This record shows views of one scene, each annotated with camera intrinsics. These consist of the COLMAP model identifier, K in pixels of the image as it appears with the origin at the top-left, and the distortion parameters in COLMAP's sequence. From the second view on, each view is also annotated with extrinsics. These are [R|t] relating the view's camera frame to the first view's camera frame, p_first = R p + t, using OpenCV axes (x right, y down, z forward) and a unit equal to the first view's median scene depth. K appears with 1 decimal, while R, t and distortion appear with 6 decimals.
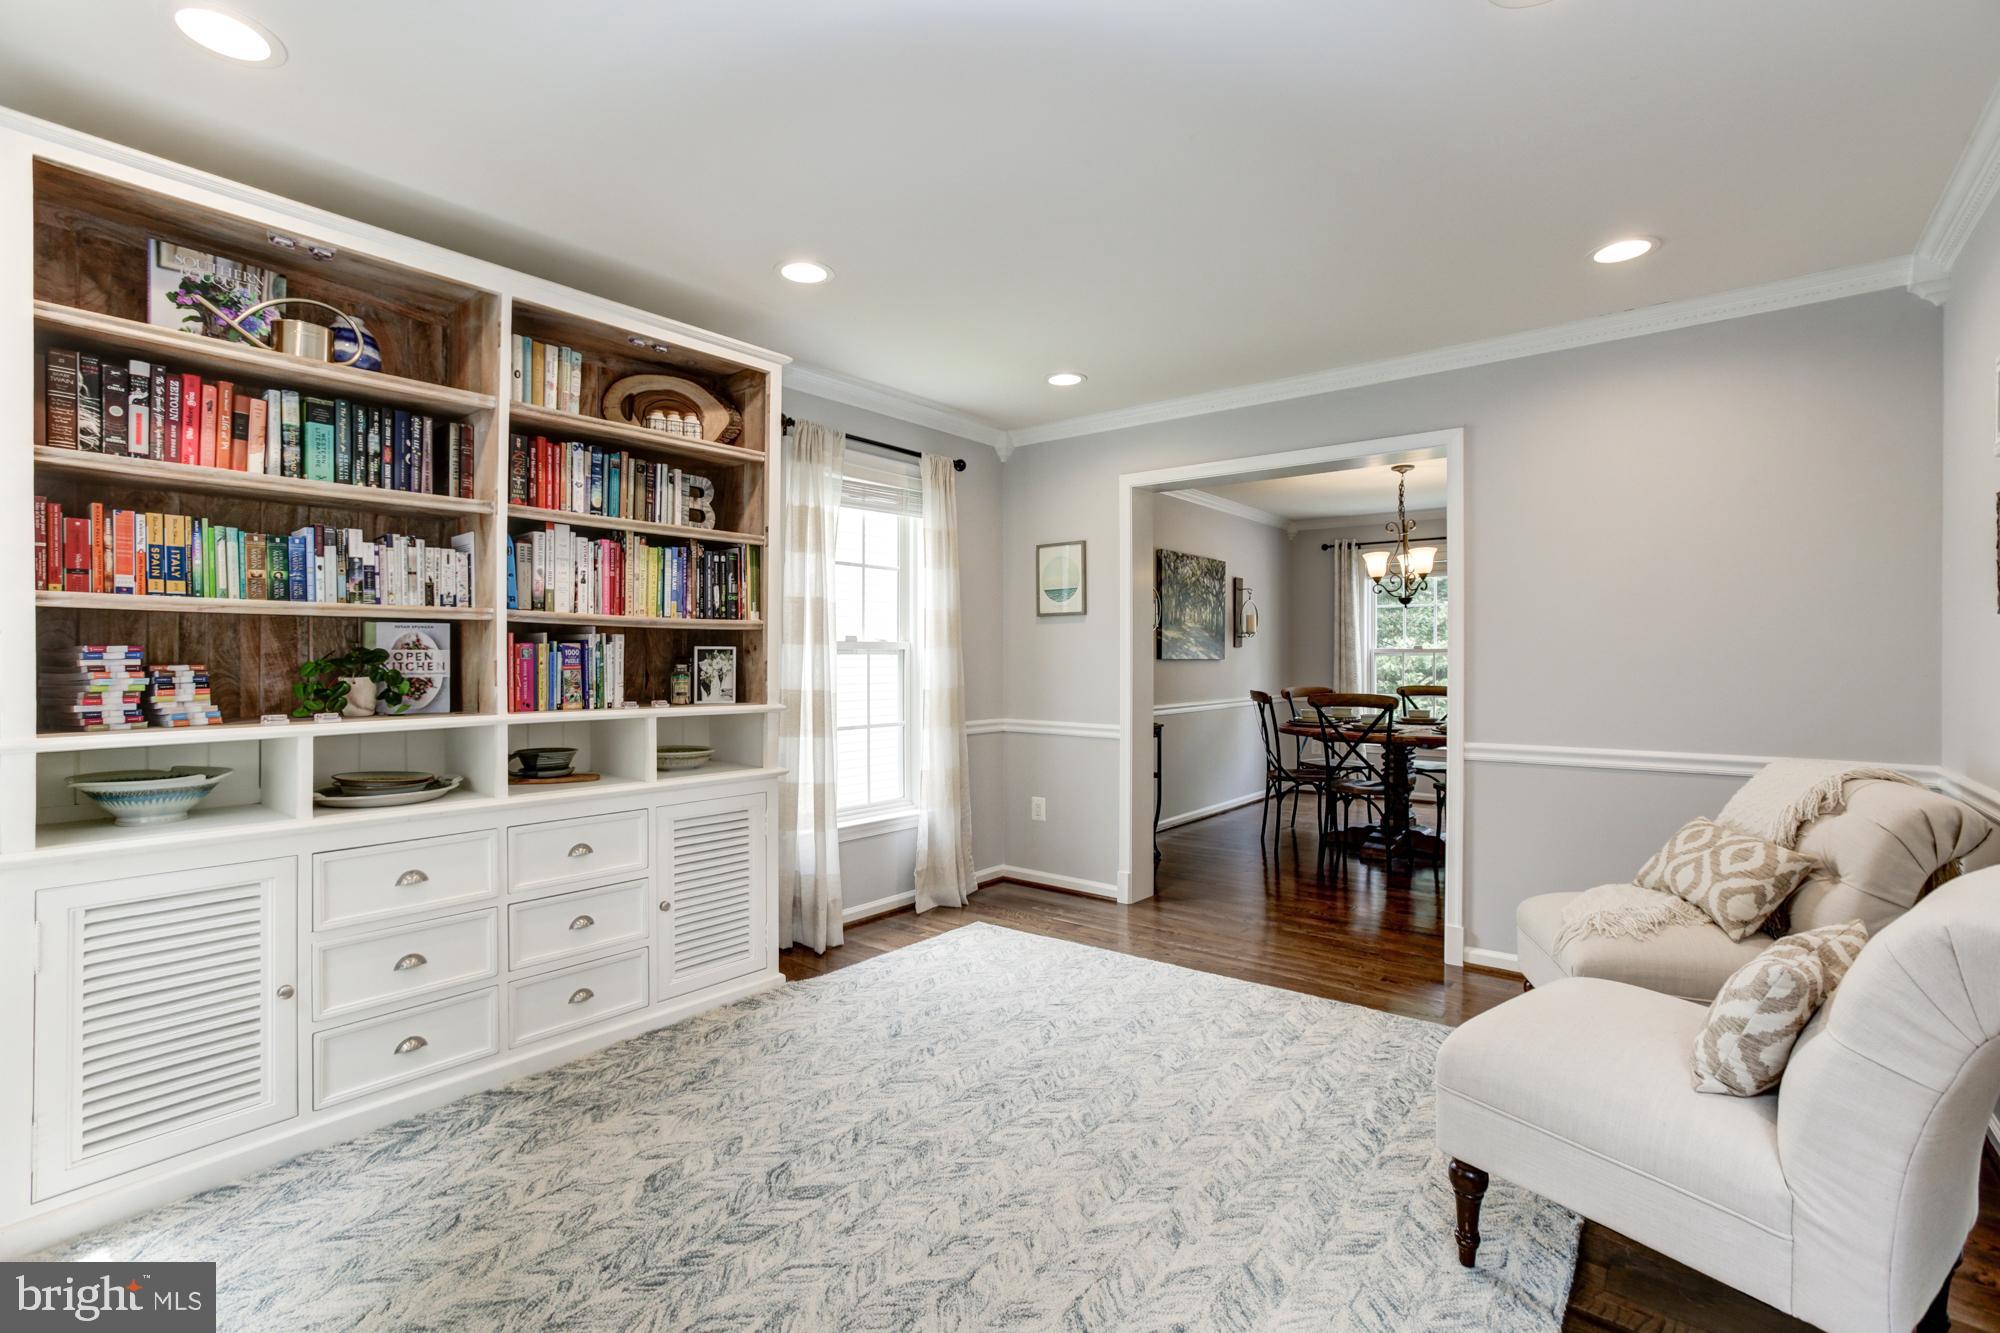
lens RADIAL K [[903.0, 0, 997.5], [0, 903.0, 652.3], [0, 0, 1]] dist [-0.018063, 0.000319]
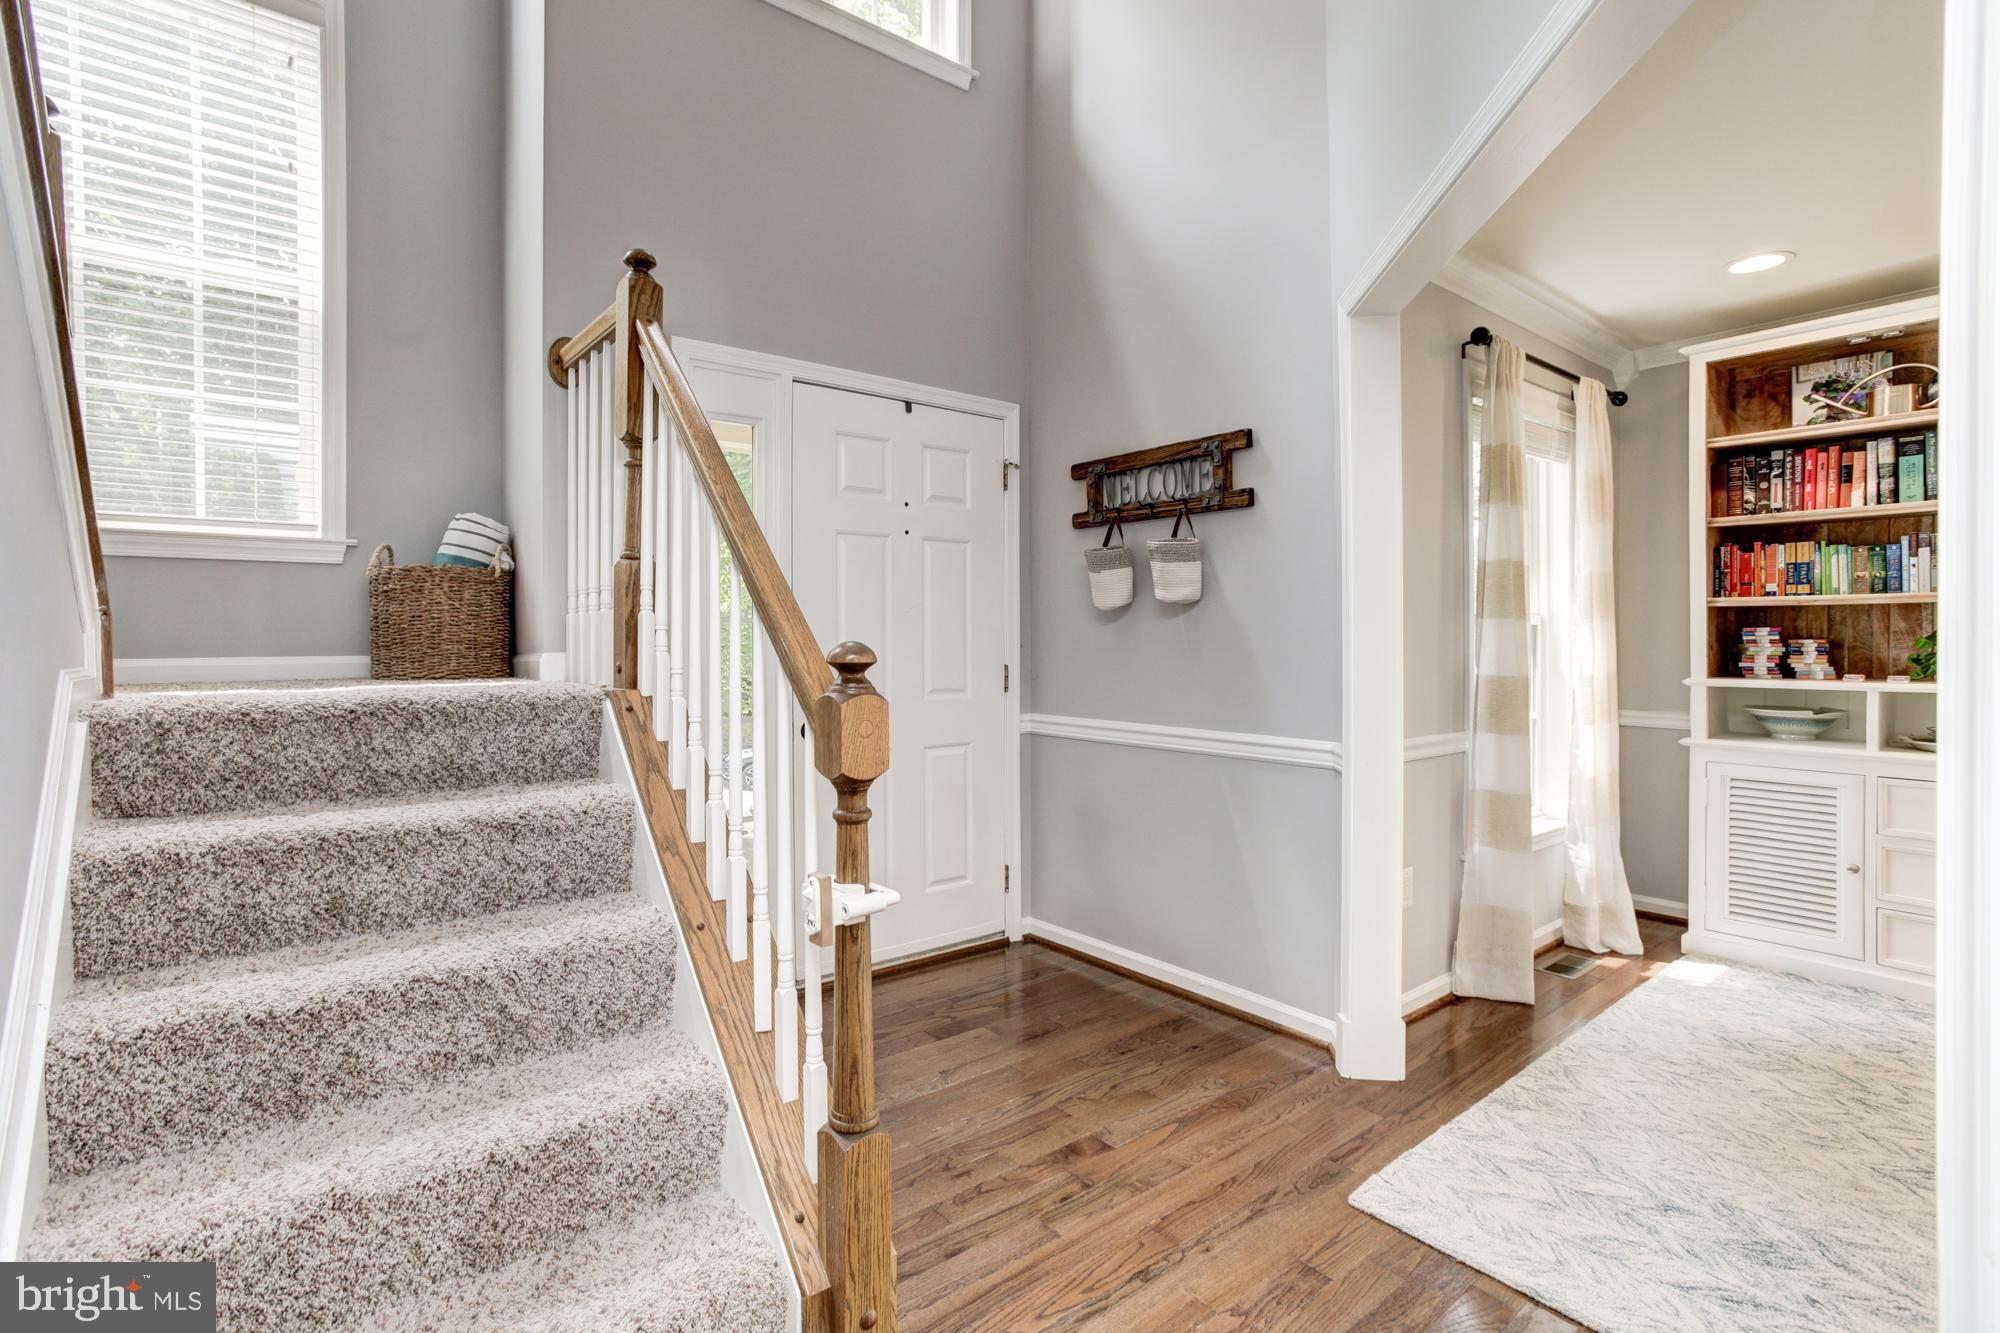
lens RADIAL K [[903.0, 0, 997.5], [0, 903.0, 652.3], [0, 0, 1]] dist [-0.018063, 0.000319]
pose [[-0.216923, 0.016680, -0.976046, 0.867878], [0.007766, 0.999852, 0.015361, 0.002109], [0.976158, -0.004248, -0.217020, -0.031410]]
